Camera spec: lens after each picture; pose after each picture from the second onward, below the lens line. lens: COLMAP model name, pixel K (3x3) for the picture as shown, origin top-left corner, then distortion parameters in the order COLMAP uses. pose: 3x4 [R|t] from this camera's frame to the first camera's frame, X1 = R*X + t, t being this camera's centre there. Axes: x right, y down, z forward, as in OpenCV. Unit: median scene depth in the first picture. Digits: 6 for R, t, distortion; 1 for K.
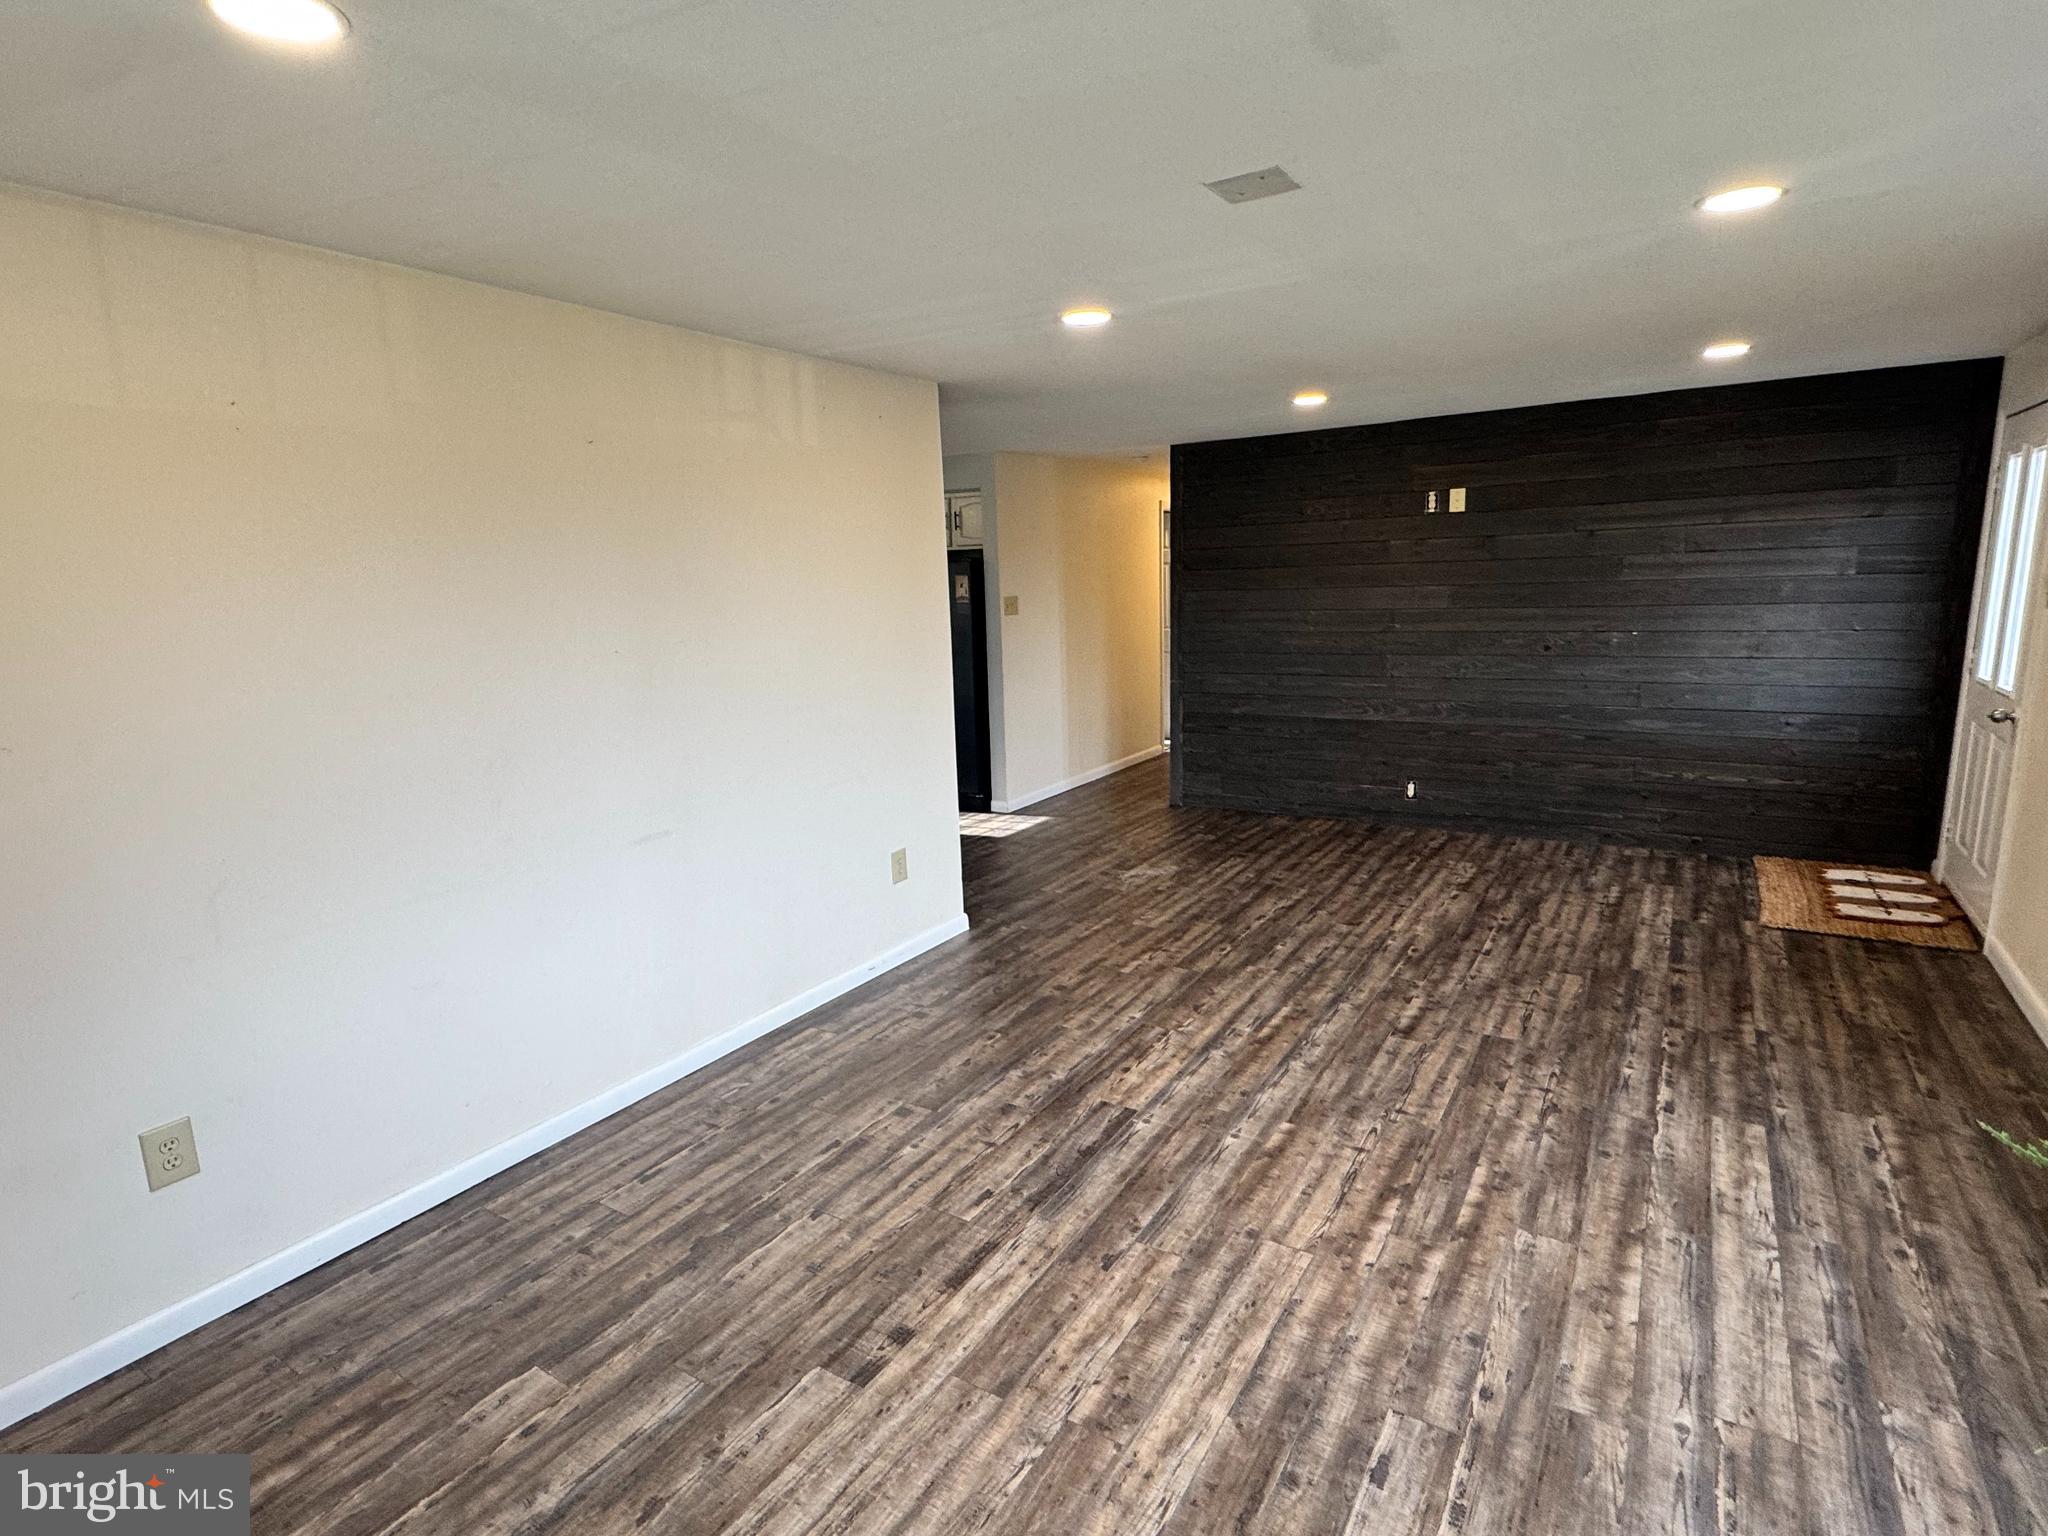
lens RADIAL K [[1075.3, 0, 1021.5], [0, 1075.3, 768.5], [0, 0, 1]] dist [-0.002045, -0.000040]
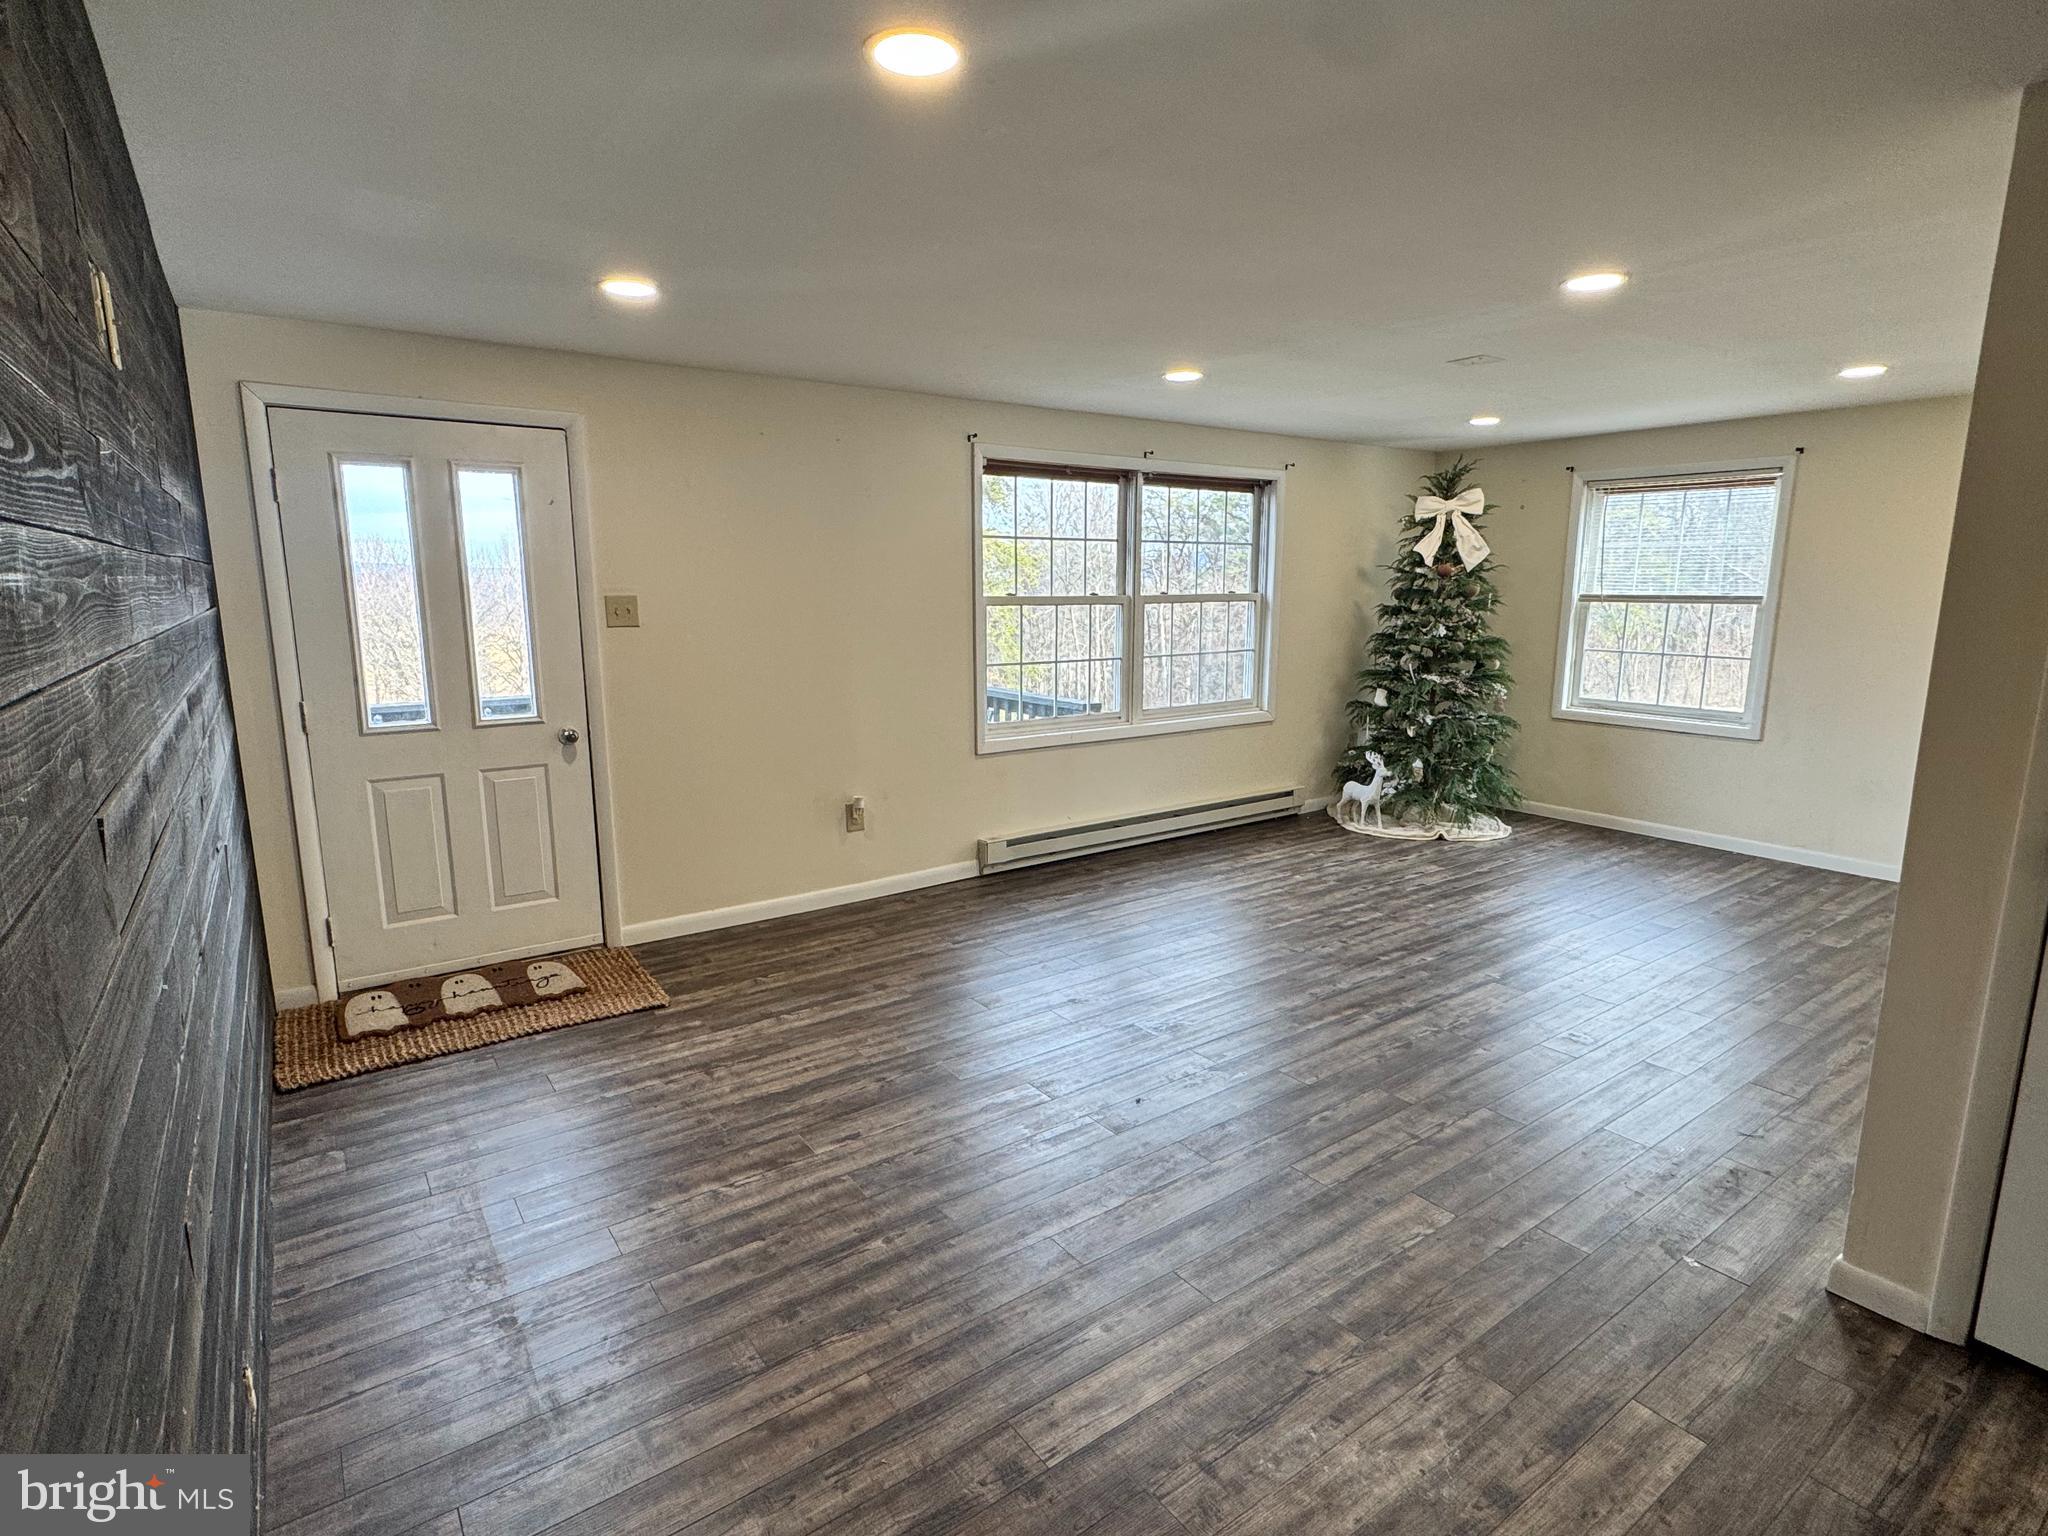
lens RADIAL K [[1075.3, 0, 1022.7], [0, 1075.3, 779.1], [0, 0, 1]] dist [-0.002045, -0.000040]
pose [[-0.932713, -0.029565, 0.359406, 0.174313], [0.097681, 0.938663, 0.330712, -0.373547], [-0.347139, 0.343566, -0.872615, 2.155907]]
